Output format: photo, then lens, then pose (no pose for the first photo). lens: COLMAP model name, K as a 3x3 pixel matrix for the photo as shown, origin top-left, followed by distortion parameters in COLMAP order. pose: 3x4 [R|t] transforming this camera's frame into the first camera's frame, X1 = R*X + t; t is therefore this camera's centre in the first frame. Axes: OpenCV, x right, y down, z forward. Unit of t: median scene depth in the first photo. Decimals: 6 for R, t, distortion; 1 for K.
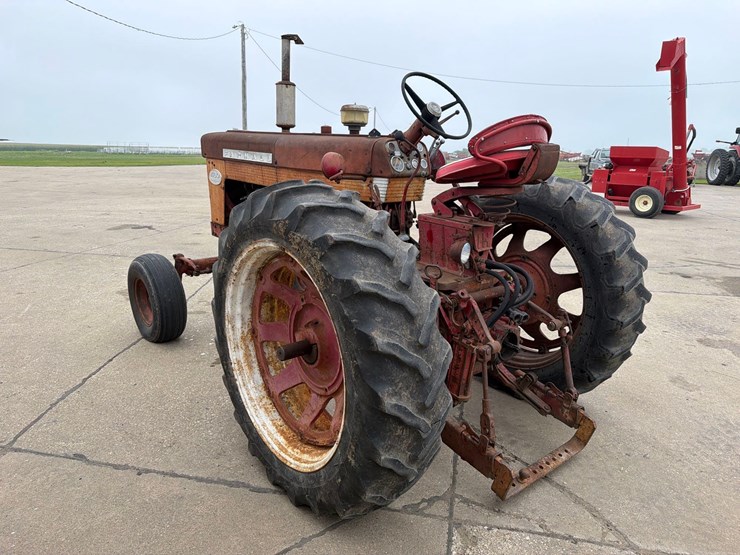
lens RADIAL K [[522.1, 0, 373.3], [0, 522.1, 269.3], [0, 0, 1]] dist [0.051359, -0.063600]
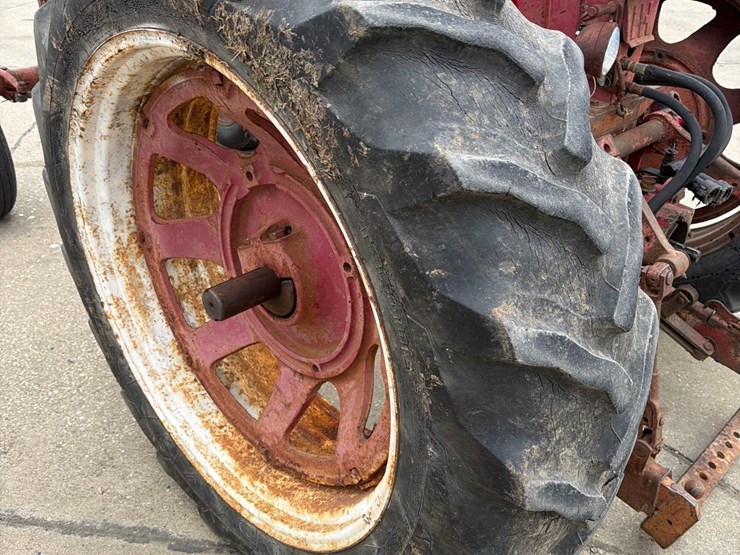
lens RADIAL K [[698.4, 0, 364.0], [0, 698.4, 280.5], [0, 0, 1]] dist [0.028708, 0.000000]
pose [[0.996396, -0.043831, 0.072622, -0.090751], [0.021146, 0.957471, 0.287752, -0.023402], [-0.082146, -0.285179, 0.954948, 0.433600]]
